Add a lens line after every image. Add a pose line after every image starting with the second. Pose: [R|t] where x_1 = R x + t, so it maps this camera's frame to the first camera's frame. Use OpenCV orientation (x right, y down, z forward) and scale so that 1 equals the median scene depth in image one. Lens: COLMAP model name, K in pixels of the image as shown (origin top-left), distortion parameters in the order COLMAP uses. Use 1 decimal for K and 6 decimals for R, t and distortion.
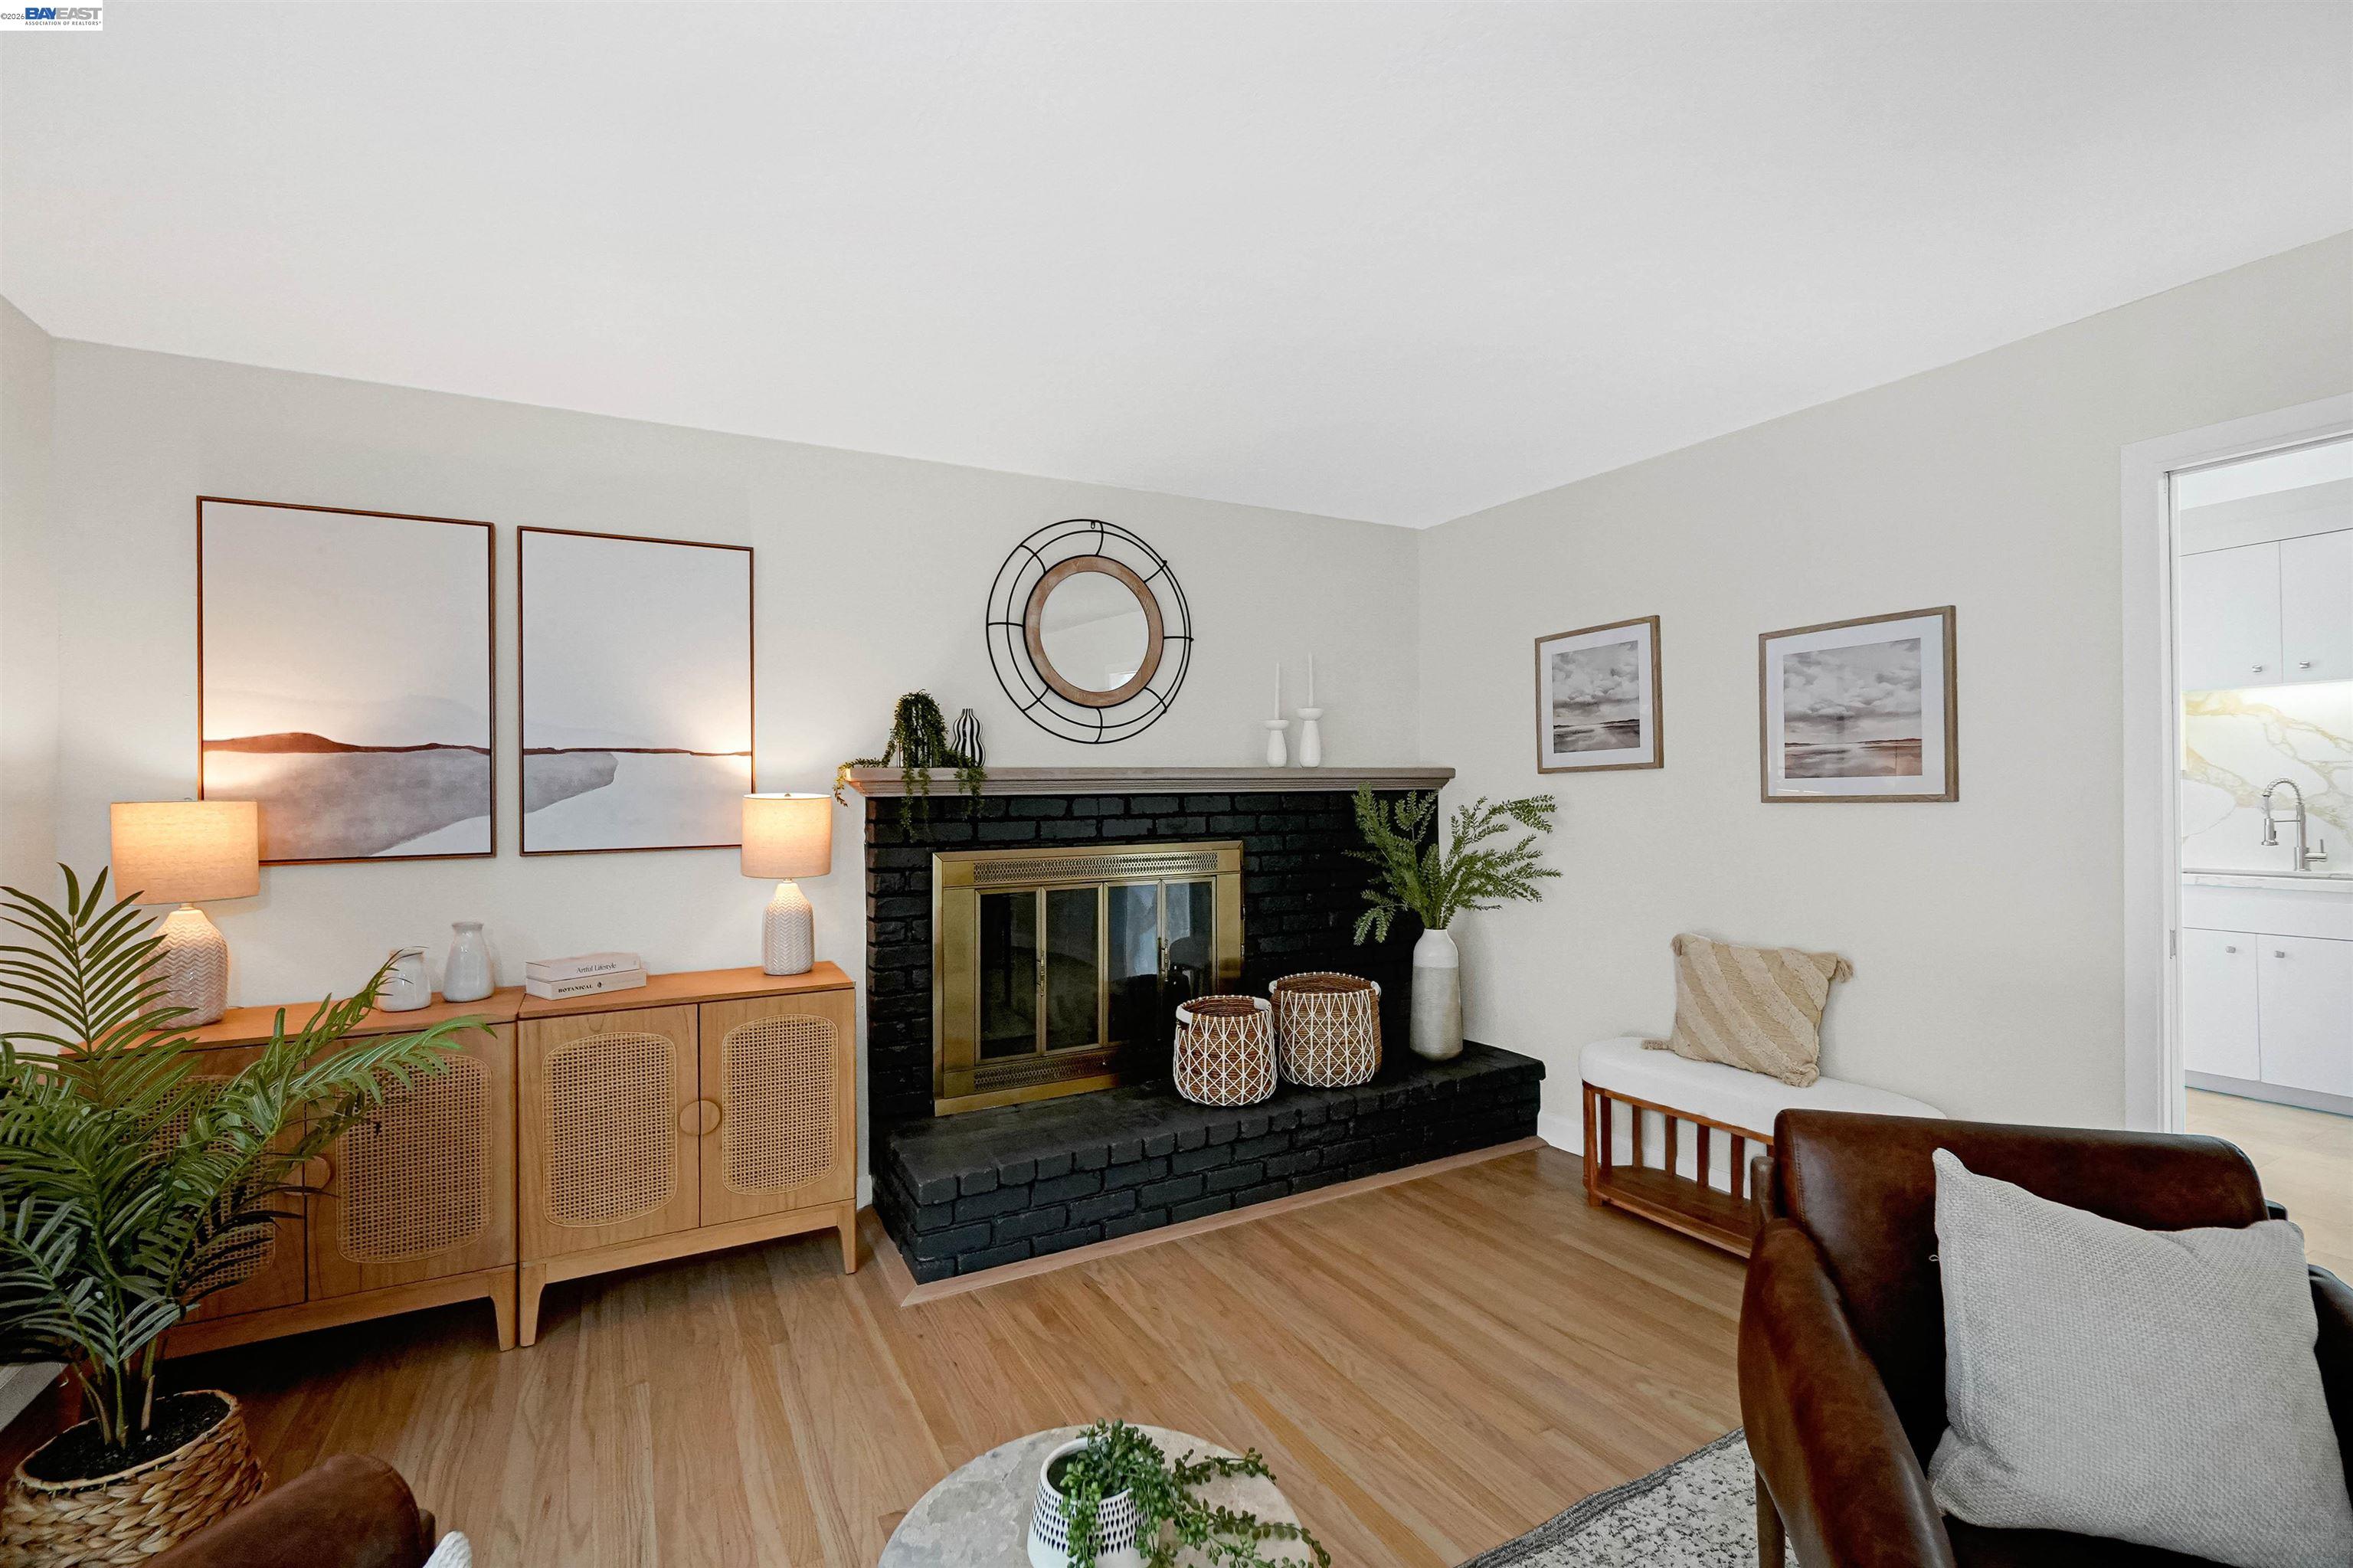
lens RADIAL K [[1019.6, 0, 1176.5], [0, 1019.6, 784.0], [0, 0, 1]] dist [-0.001102, -0.000314]
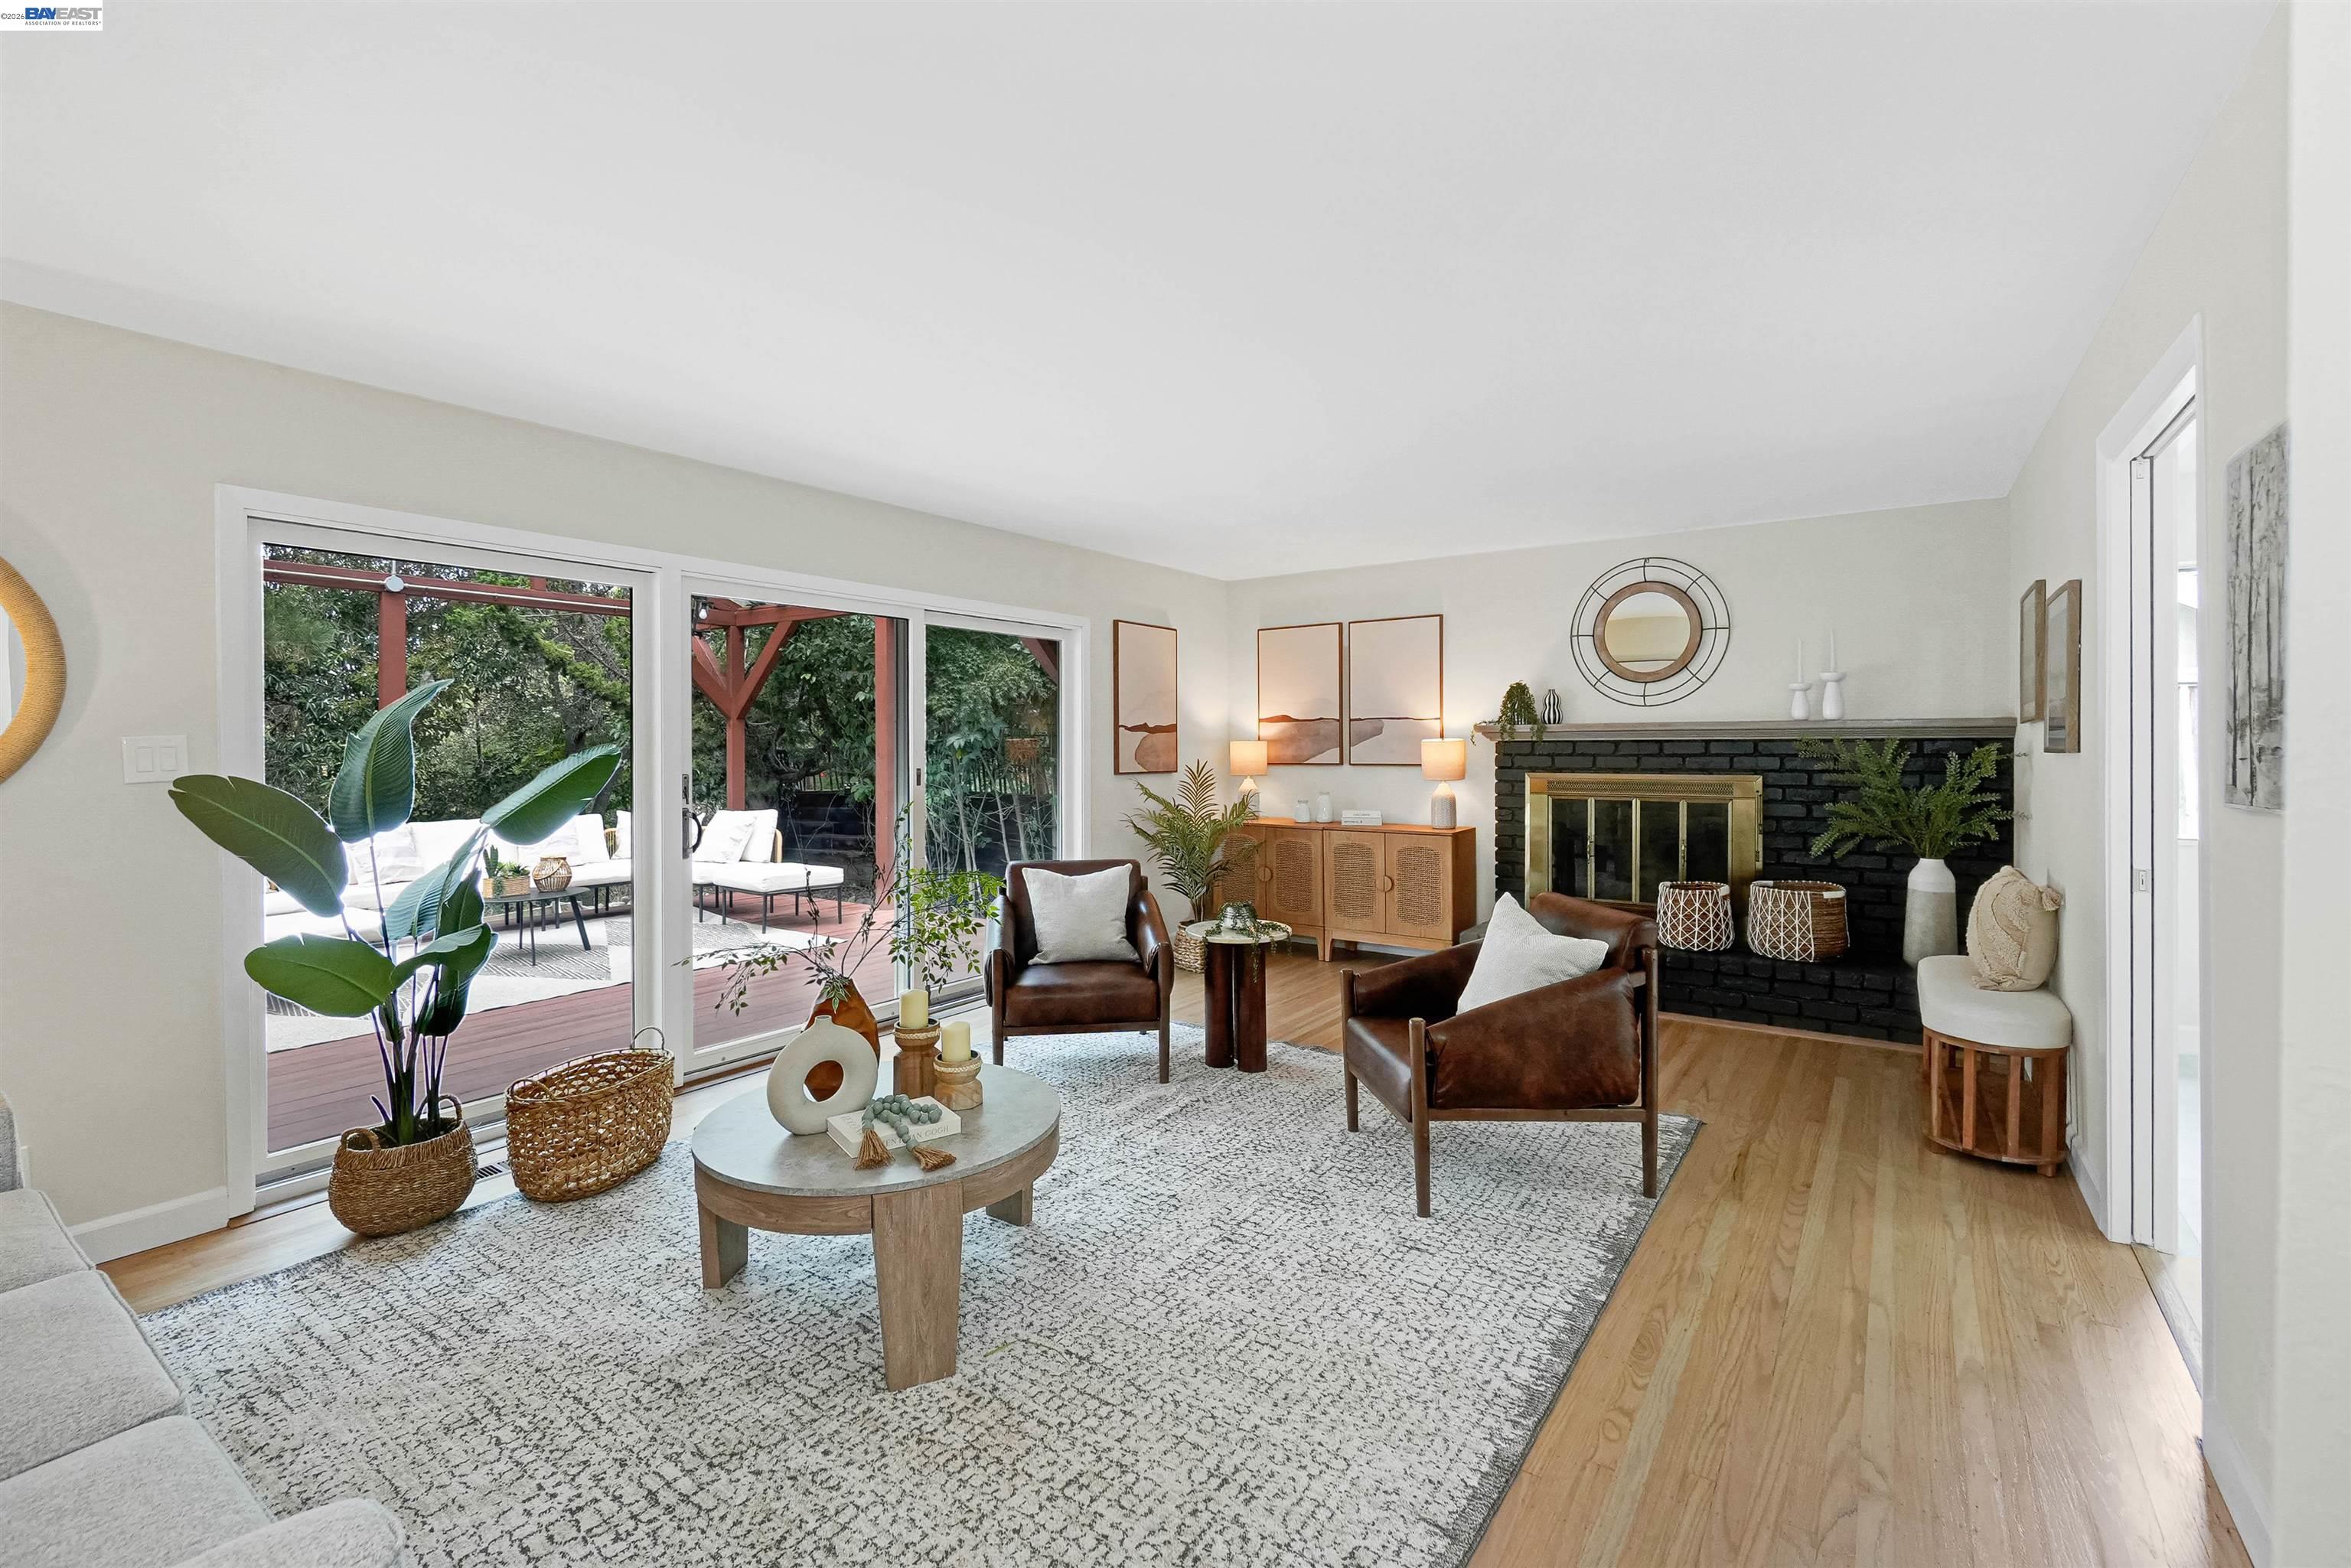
lens RADIAL K [[1018.7, 0, 1175.5], [0, 1018.7, 784.0], [0, 0, 1]] dist [-0.001102, -0.000314]
pose [[0.447827, 0.053055, -0.892545, 1.068669], [0.017912, 0.997505, 0.068281, -0.044633], [0.893941, -0.046565, 0.445760, -0.333139]]
